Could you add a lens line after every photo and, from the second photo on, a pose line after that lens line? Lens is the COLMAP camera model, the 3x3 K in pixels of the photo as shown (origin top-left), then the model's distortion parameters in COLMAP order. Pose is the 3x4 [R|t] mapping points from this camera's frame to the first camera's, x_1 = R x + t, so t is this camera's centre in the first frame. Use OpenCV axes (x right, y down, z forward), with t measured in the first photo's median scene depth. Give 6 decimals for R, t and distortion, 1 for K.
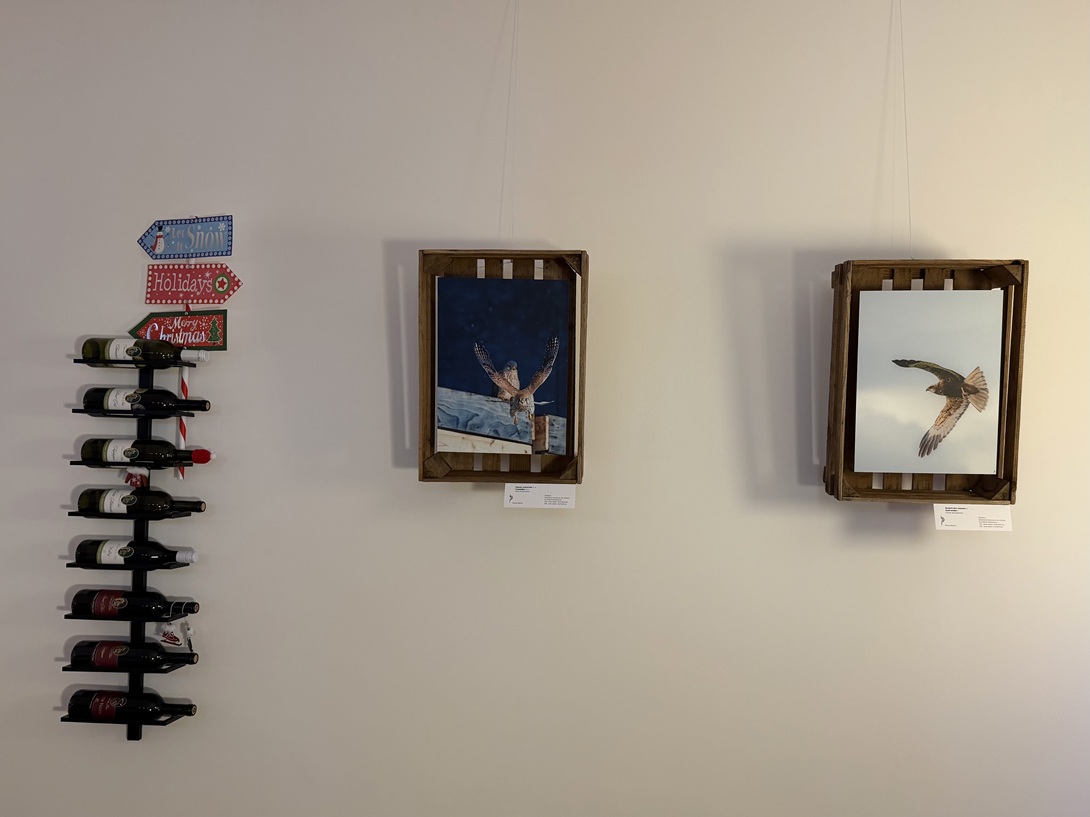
lens RADIAL K [[822.1, 0, 544.9], [0, 822.1, 426.2], [0, 0, 1]] dist [-0.005557, -0.002109]
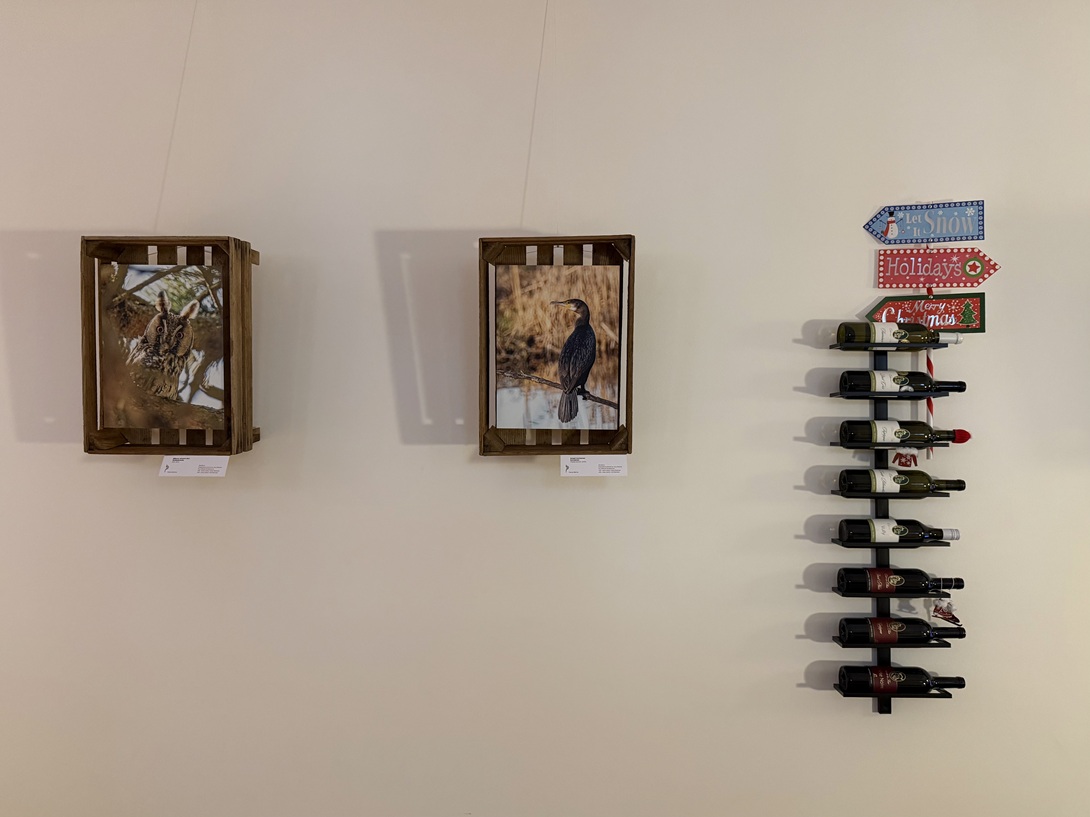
lens RADIAL K [[762.9, 0, 545.0], [0, 762.9, 408.5], [0, 0, 1]] dist [0.006077, 0.001498]
pose [[0.999232, -0.016922, 0.035331, -0.952924], [0.016553, 0.999806, 0.010711, -0.016280], [-0.035506, -0.010118, 0.999318, 0.061663]]
